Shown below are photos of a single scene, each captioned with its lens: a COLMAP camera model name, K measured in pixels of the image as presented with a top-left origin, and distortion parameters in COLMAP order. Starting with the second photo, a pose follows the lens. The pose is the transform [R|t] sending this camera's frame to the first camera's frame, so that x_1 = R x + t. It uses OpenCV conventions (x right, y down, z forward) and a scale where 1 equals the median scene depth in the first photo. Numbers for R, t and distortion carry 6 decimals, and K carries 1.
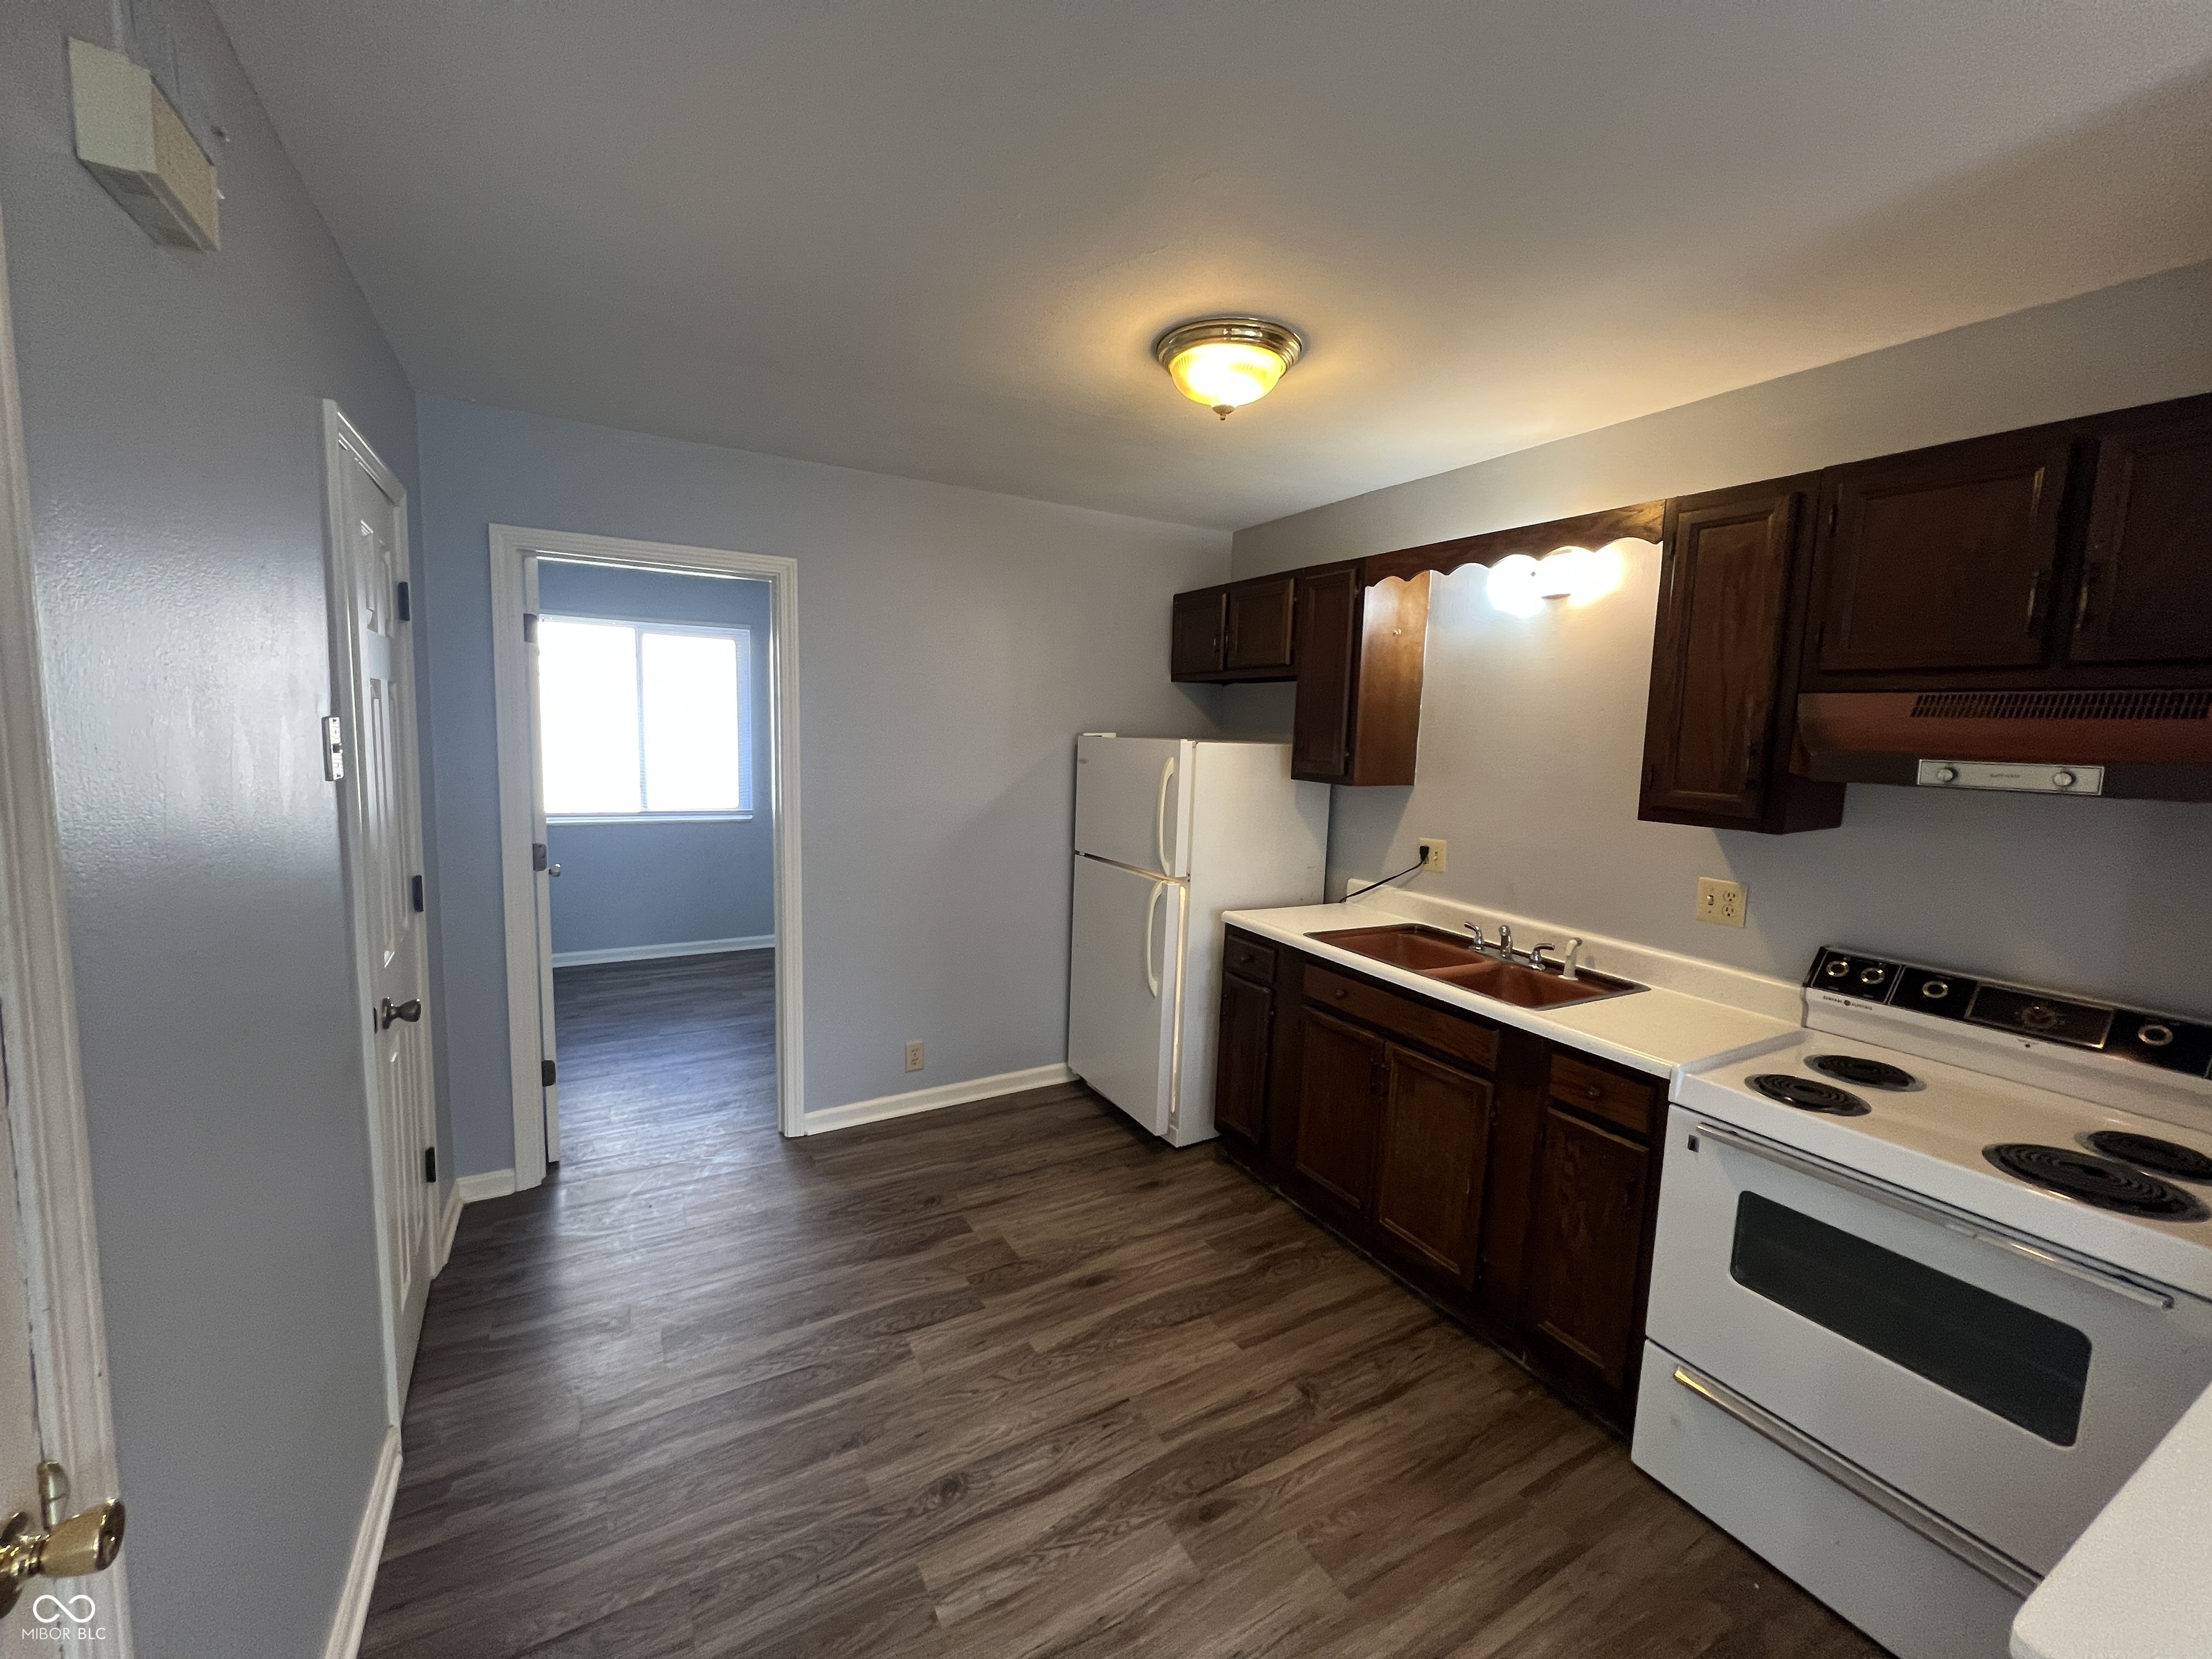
lens RADIAL K [[890.0, 0, 1106.0], [0, 890.0, 829.5], [0, 0, 1]] dist [0.006168, 0.000311]
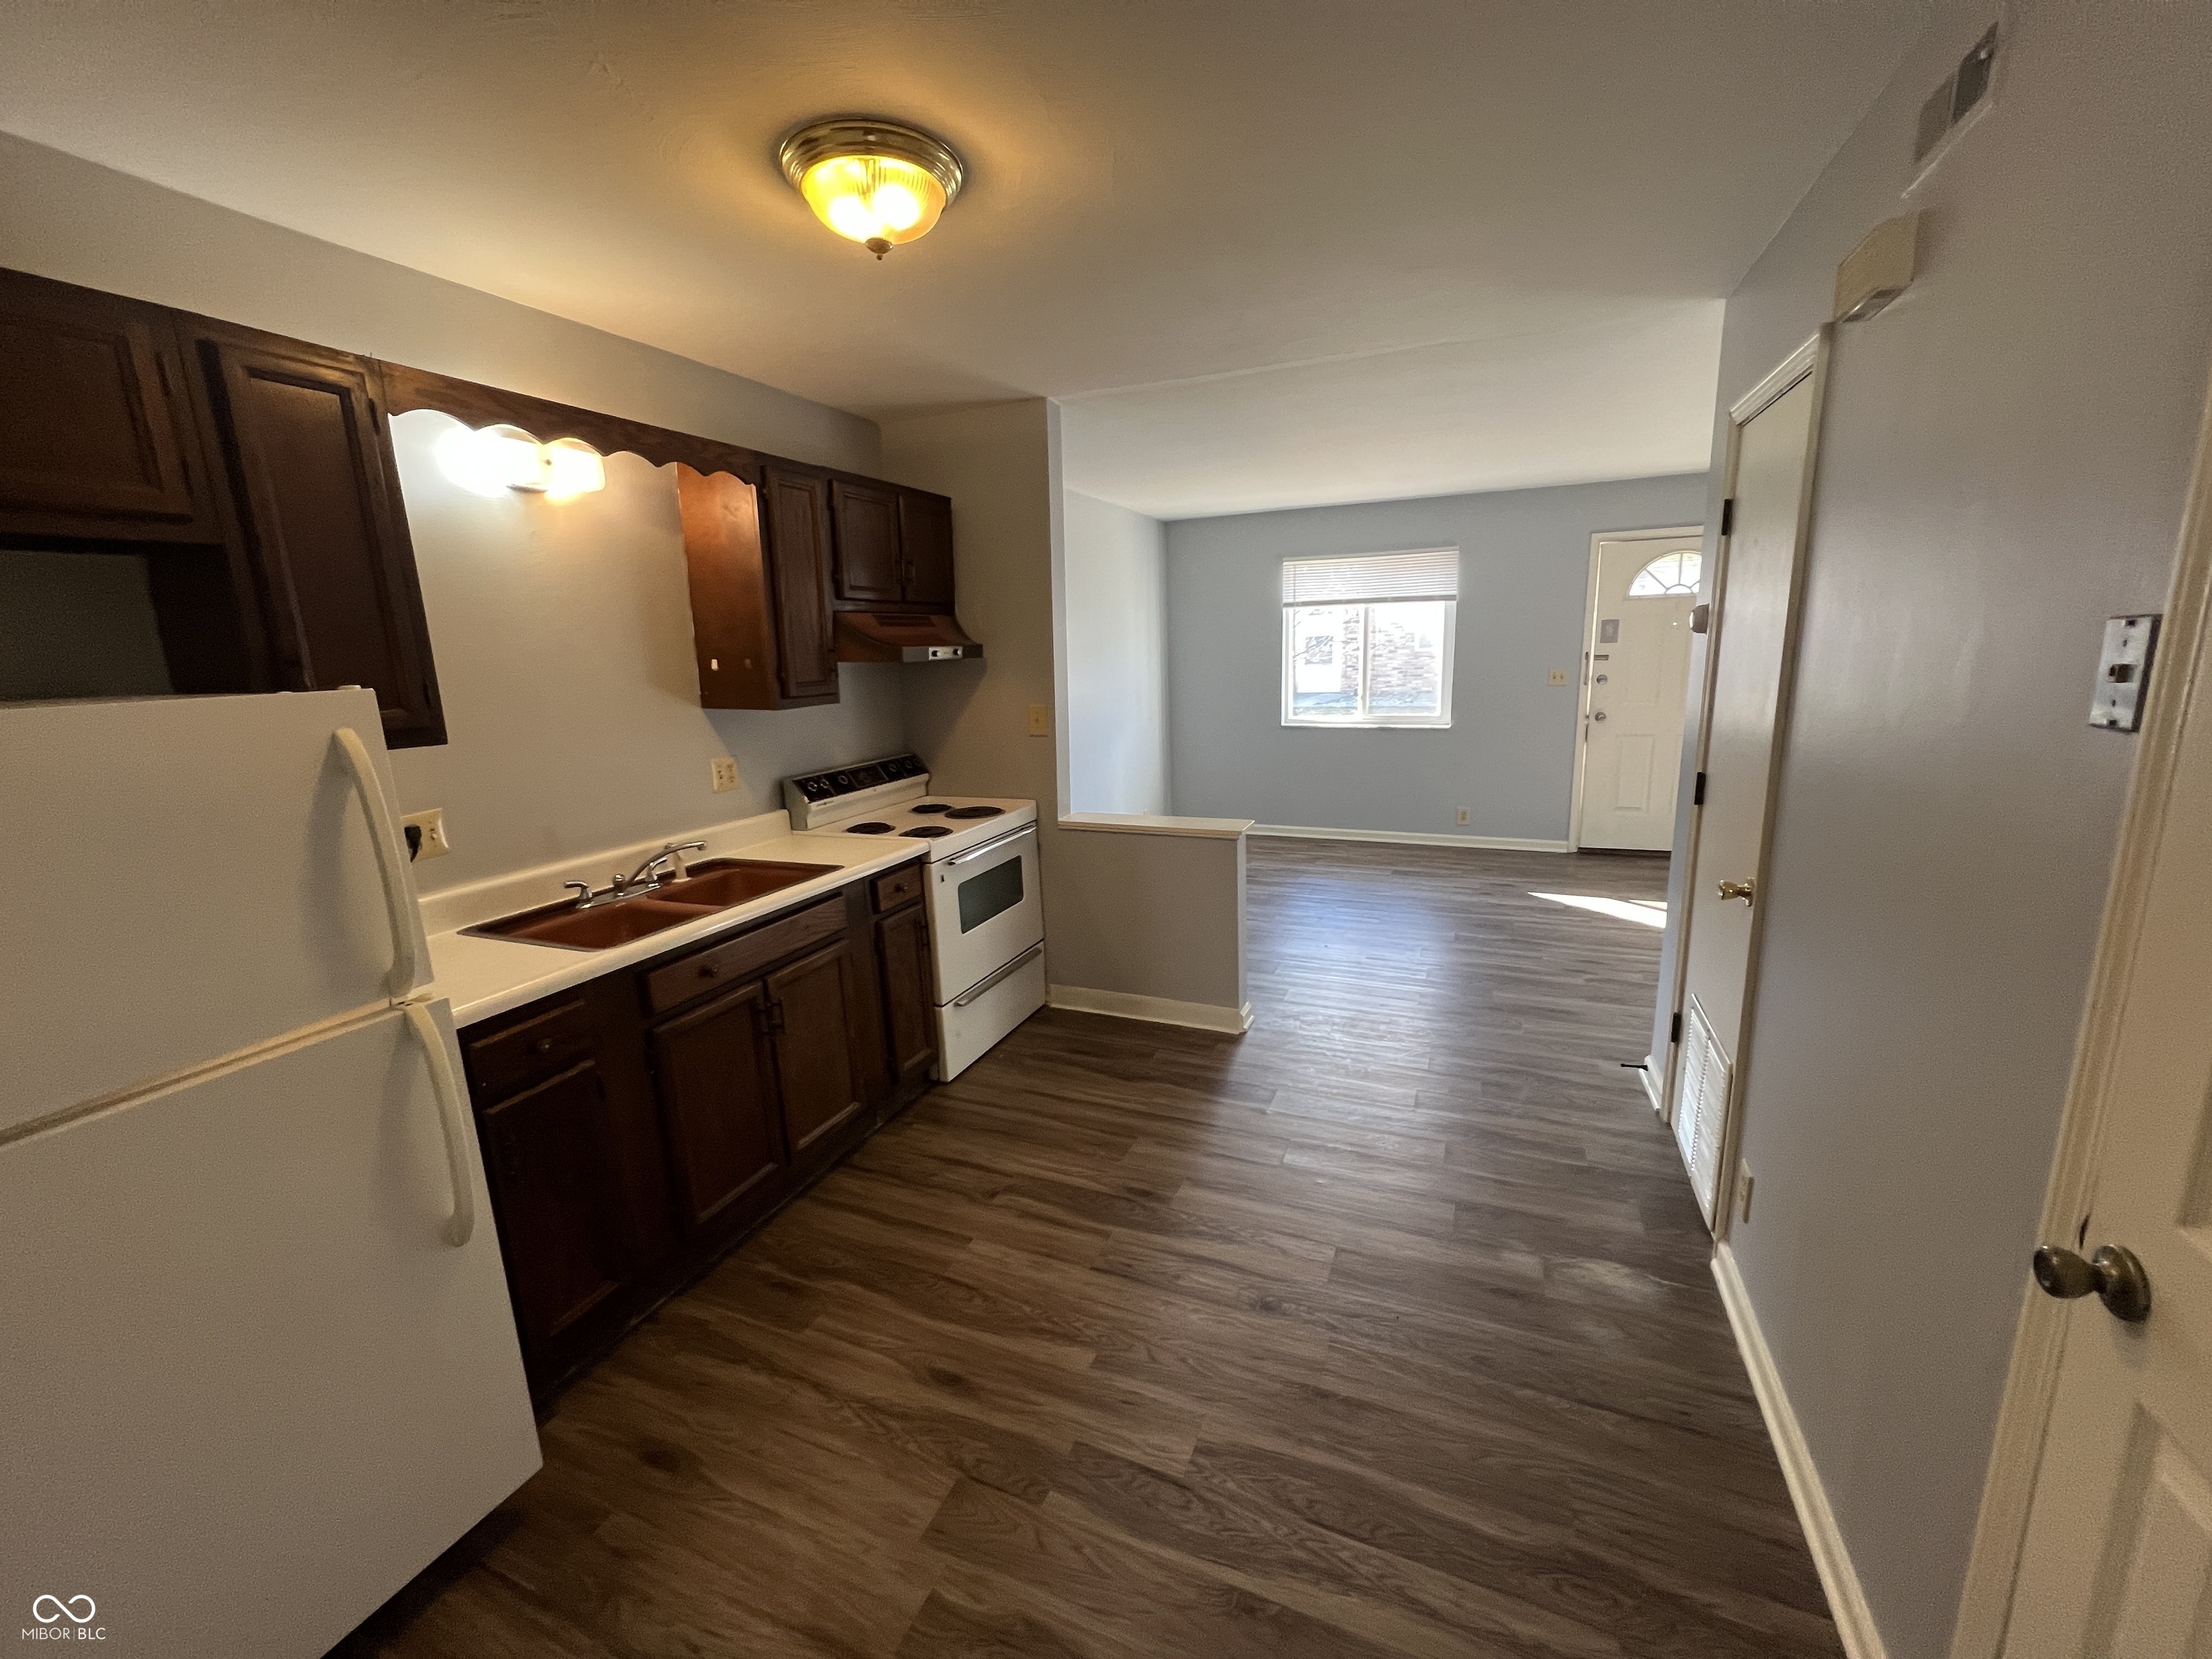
lens RADIAL K [[874.4, 0, 1106.0], [0, 874.4, 829.5], [0, 0, 1]] dist [0.000631, 0.000067]
pose [[-0.597930, -0.176869, 0.781791, -0.669401], [0.113532, 0.946830, 0.301039, -0.167164], [-0.793467, 0.268758, -0.546058, 1.322796]]
